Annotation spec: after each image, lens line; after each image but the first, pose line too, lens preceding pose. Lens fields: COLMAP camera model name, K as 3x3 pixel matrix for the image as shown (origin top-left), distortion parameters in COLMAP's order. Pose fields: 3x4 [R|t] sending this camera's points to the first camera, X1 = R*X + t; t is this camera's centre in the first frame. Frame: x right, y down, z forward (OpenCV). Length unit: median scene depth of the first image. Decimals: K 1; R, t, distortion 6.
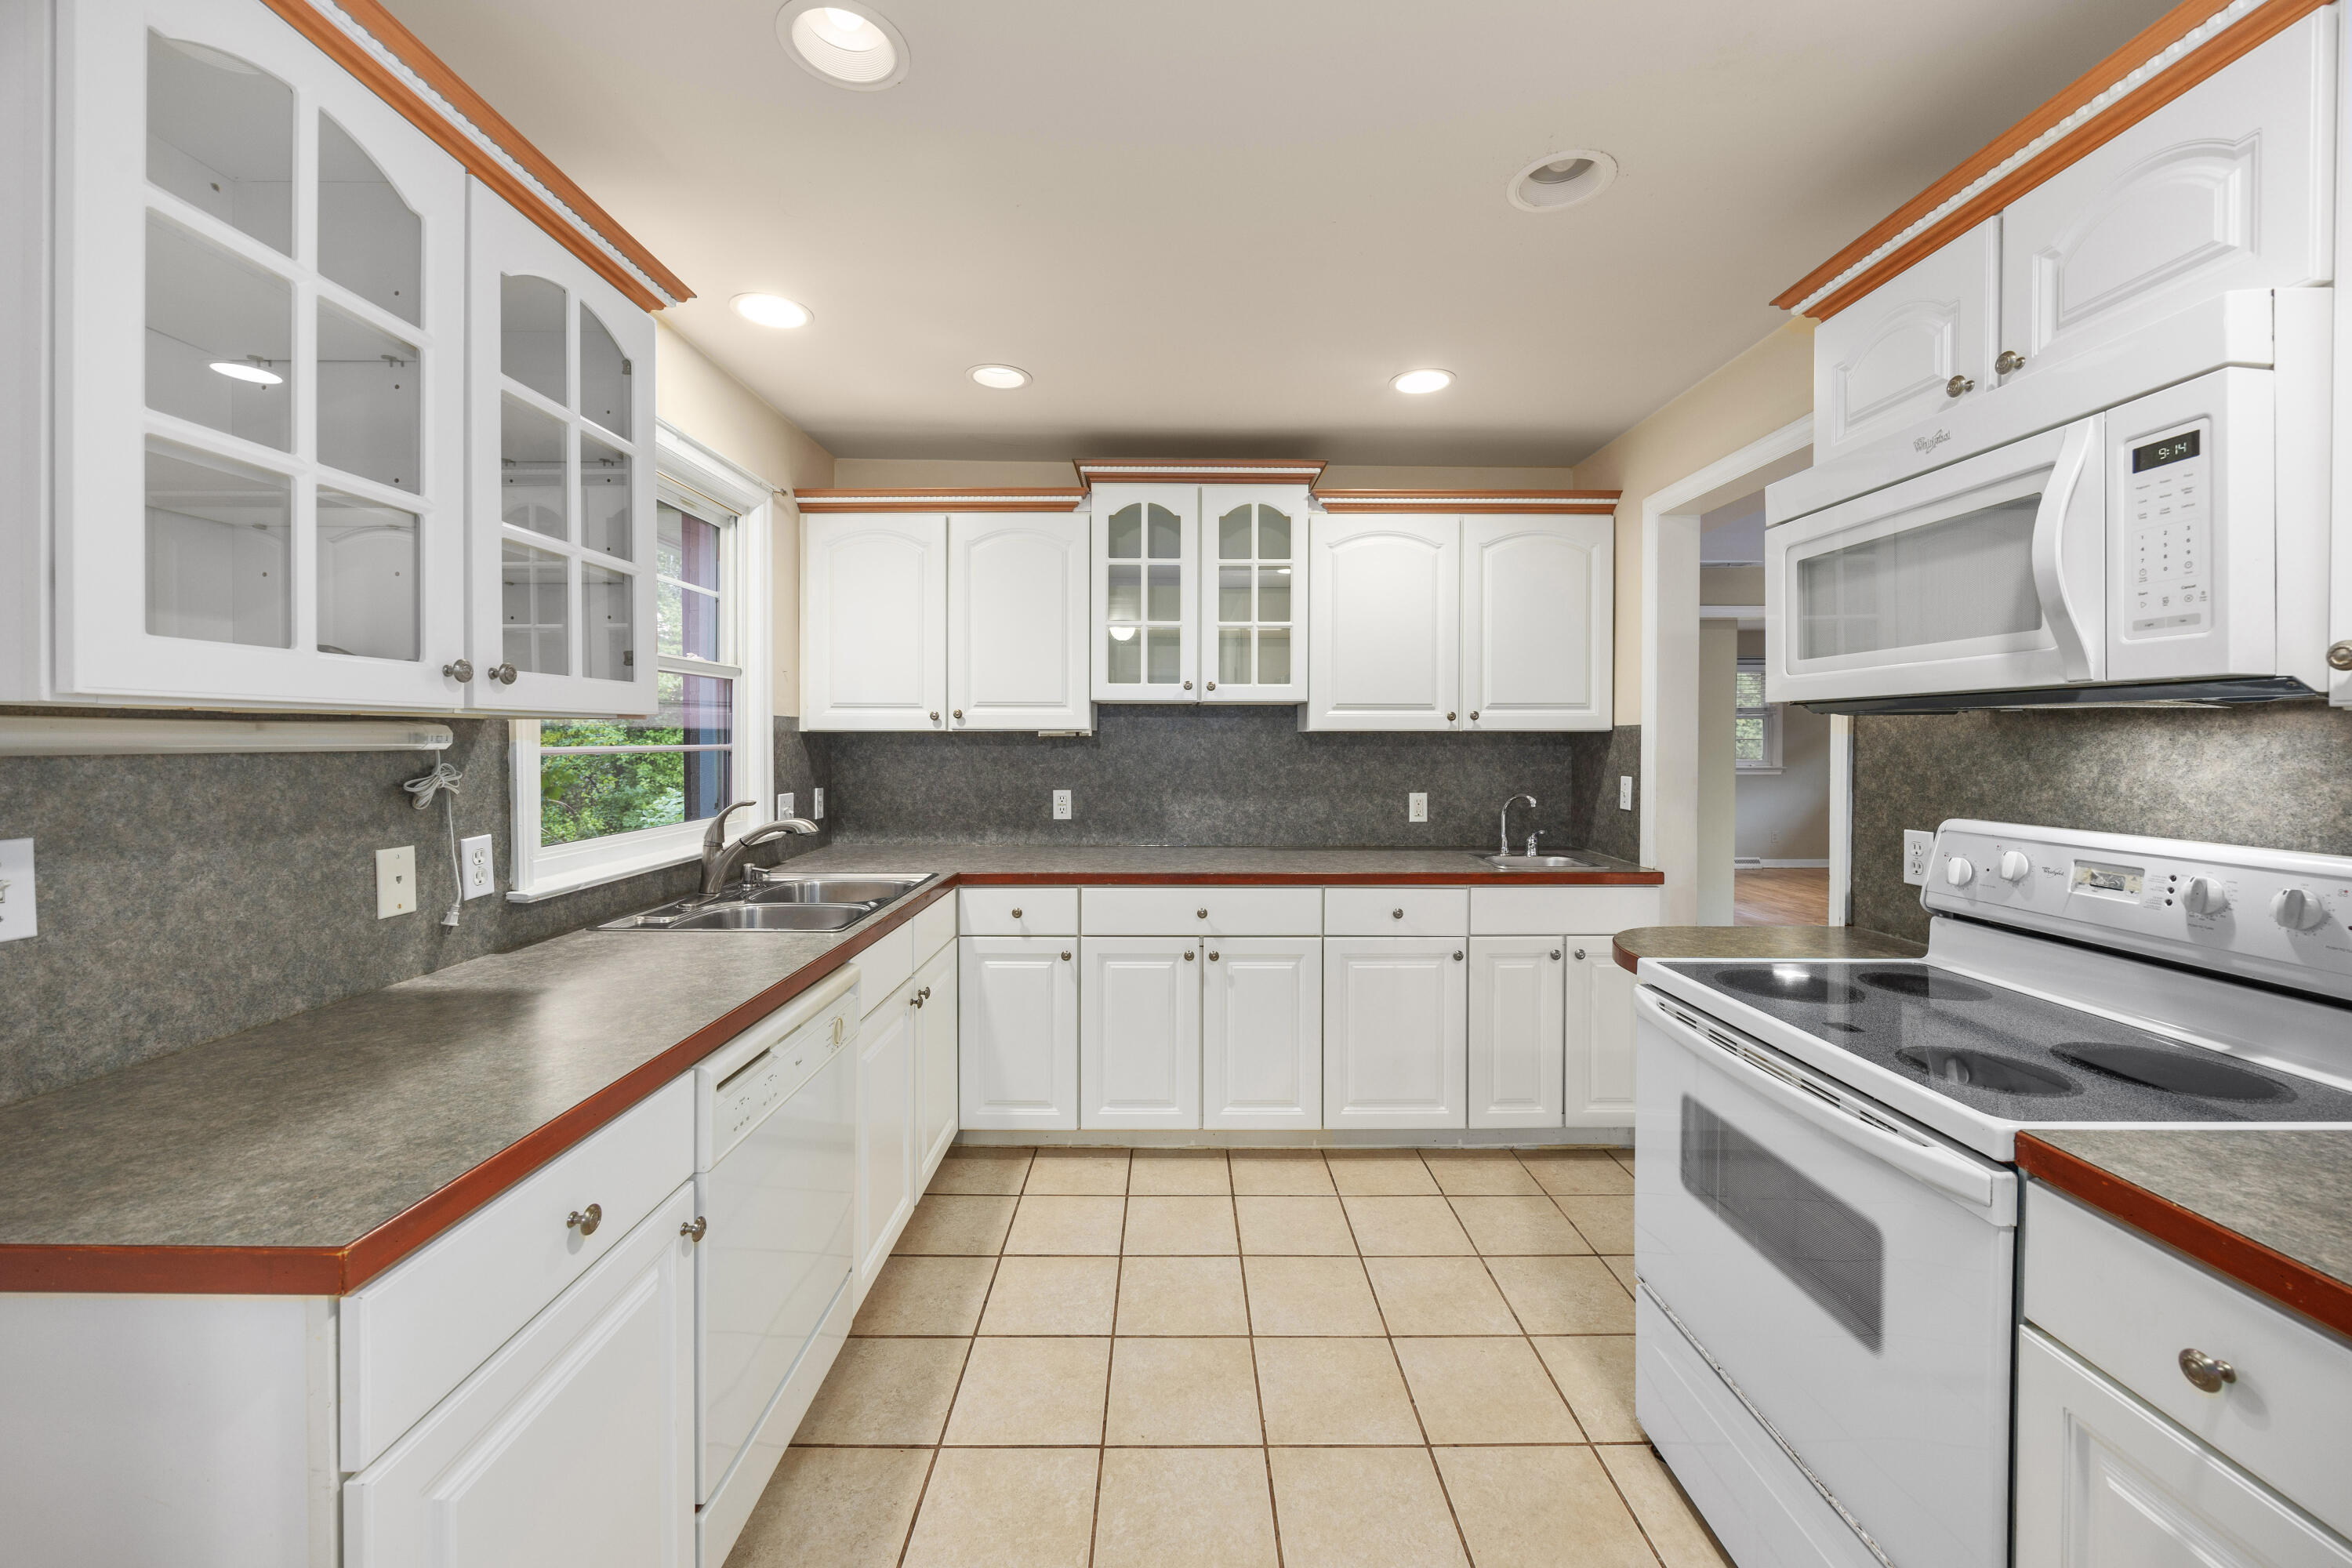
lens RADIAL K [[912.7, 0, 1181.6], [0, 912.7, 762.0], [0, 0, 1]] dist [0.000602, 0.000049]
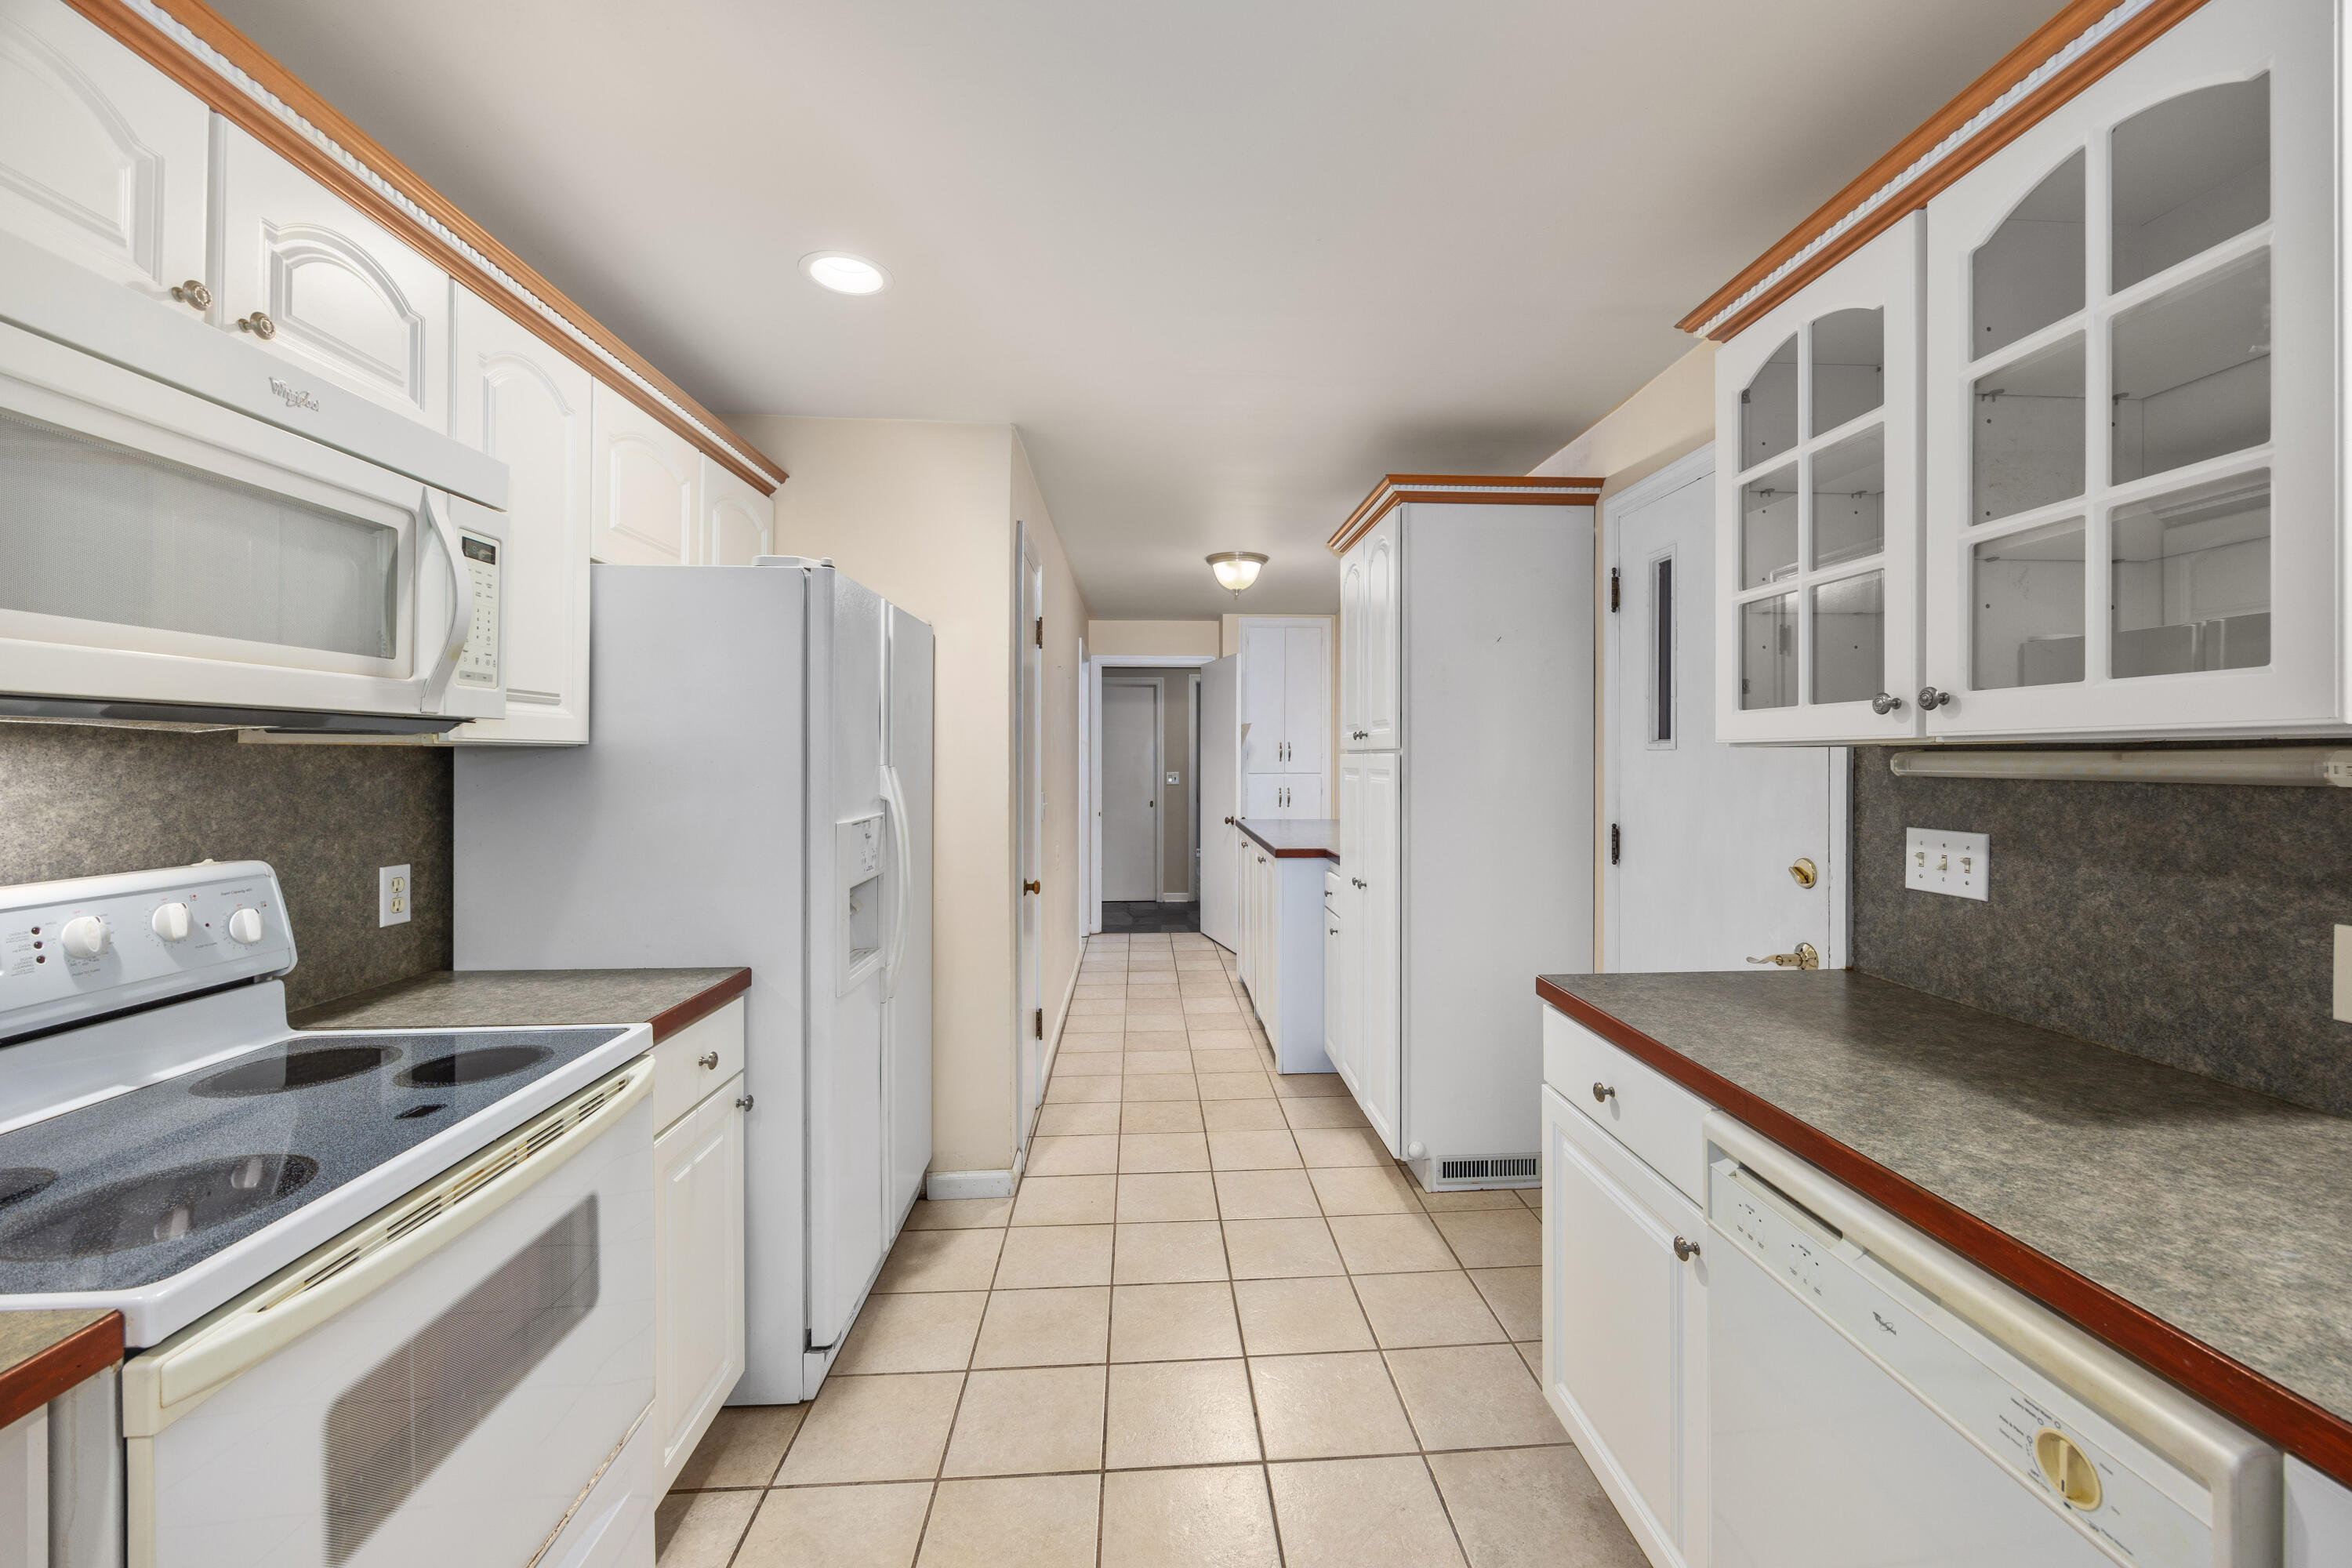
lens RADIAL K [[912.7, 0, 1181.6], [0, 912.7, 762.0], [0, 0, 1]] dist [0.000602, 0.000049]
pose [[-0.999585, -0.002541, -0.028684, 0.065654], [-0.003358, 0.999589, 0.028467, -0.058844], [0.028600, 0.028552, -0.999183, 2.027404]]
